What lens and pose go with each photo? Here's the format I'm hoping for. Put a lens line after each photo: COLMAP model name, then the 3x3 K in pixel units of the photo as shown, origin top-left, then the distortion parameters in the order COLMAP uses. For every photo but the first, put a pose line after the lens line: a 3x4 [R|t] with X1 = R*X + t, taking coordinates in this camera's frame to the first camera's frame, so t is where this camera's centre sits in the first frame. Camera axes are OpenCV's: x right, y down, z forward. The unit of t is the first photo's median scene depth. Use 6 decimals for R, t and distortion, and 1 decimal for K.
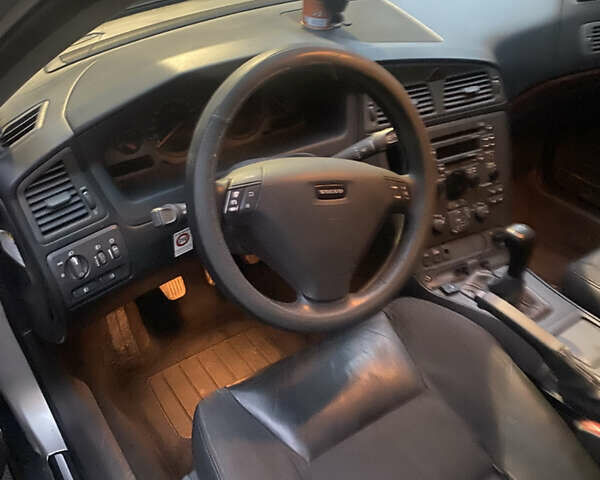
lens RADIAL K [[591.6, 0, 300.0], [0, 591.6, 240.0], [0, 0, 1]] dist [0.168600, -0.415474]
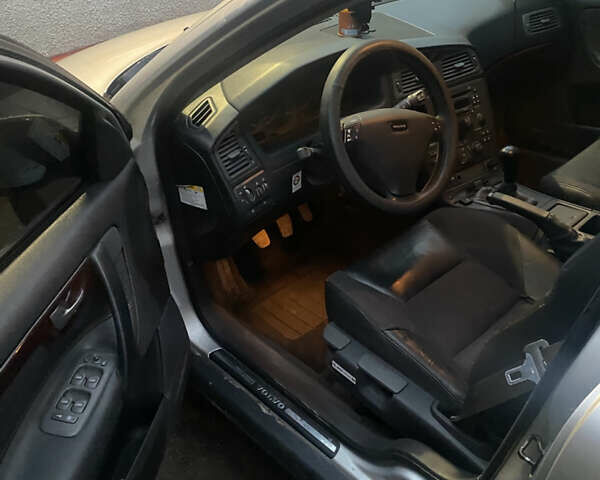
lens RADIAL K [[591.6, 0, 300.0], [0, 591.6, 240.0], [0, 0, 1]] dist [0.168600, -0.415474]
pose [[0.987881, -0.140030, 0.066958, -0.306591], [0.143008, 0.988832, -0.041955, 0.211815], [-0.060335, 0.051023, 0.996873, -0.494558]]
